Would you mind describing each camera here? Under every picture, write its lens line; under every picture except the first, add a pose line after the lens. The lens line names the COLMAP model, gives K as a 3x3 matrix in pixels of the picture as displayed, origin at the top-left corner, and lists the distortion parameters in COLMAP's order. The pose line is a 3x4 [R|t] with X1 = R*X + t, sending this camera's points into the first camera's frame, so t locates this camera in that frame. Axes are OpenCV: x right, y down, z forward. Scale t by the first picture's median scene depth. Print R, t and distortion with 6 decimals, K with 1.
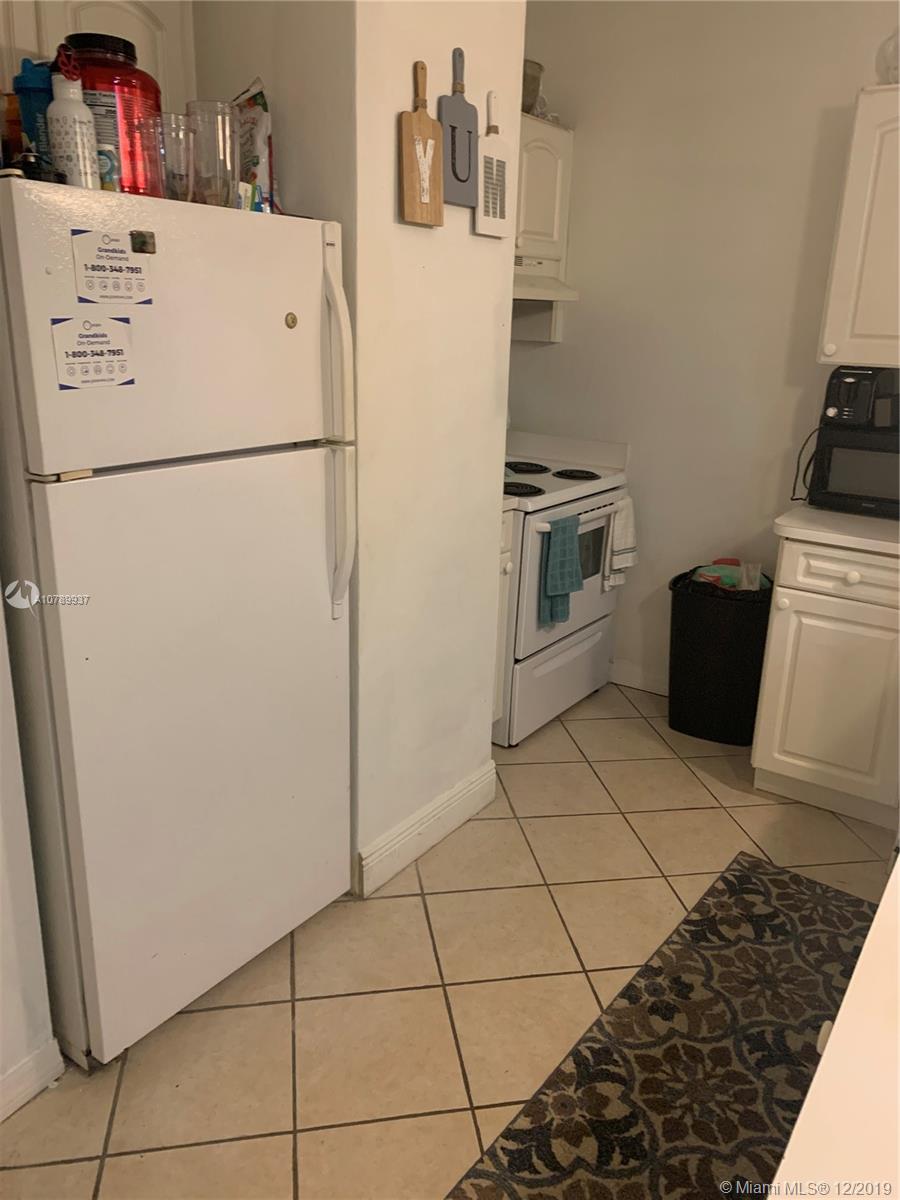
lens RADIAL K [[929.6, 0, 455.2], [0, 929.6, 595.8], [0, 0, 1]] dist [0.043842, -0.027786]
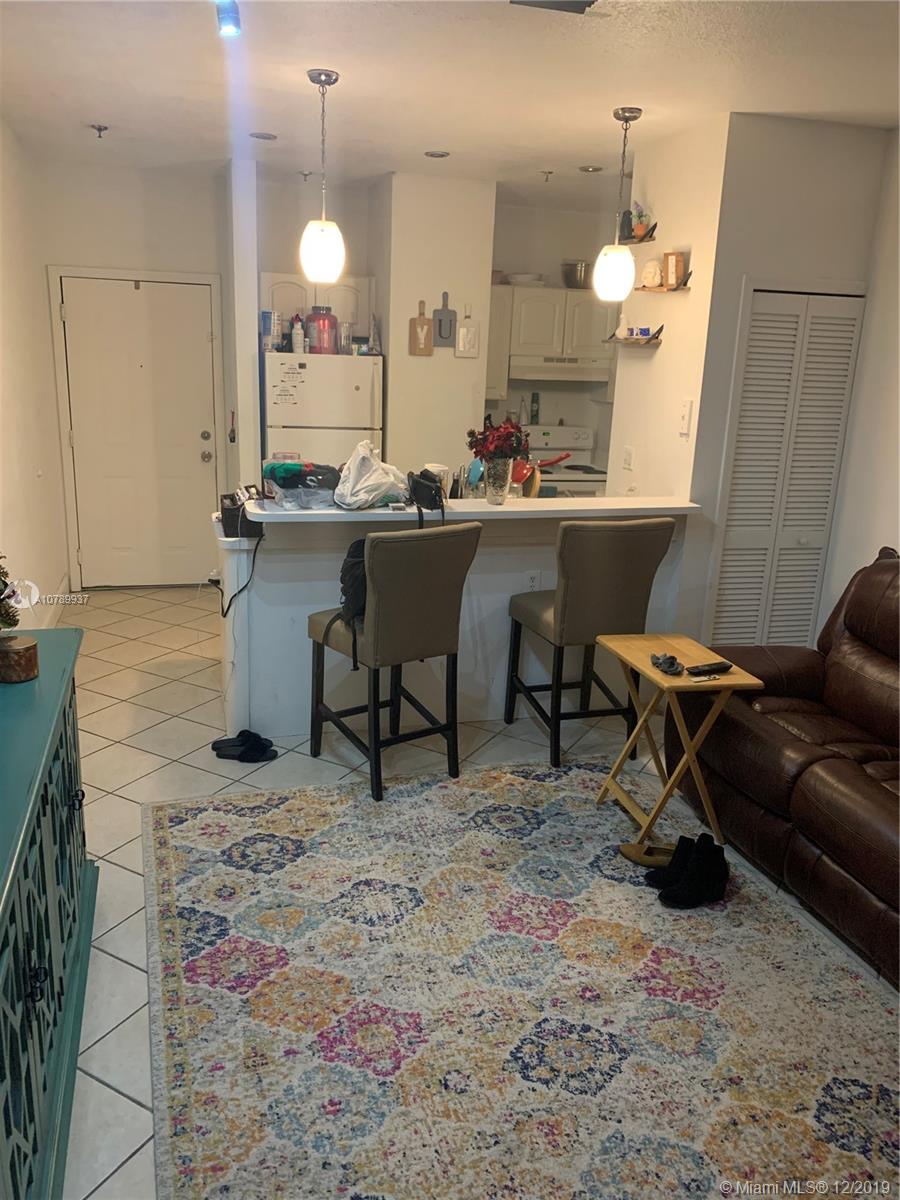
lens RADIAL K [[929.6, 0, 446.5], [0, 929.6, 599.9], [0, 0, 1]] dist [0.043842, -0.027786]
pose [[0.756520, 0.163933, -0.633090, 1.927197], [-0.201765, 0.979354, 0.012494, 0.271101], [0.622068, 0.118283, 0.773977, -1.029863]]
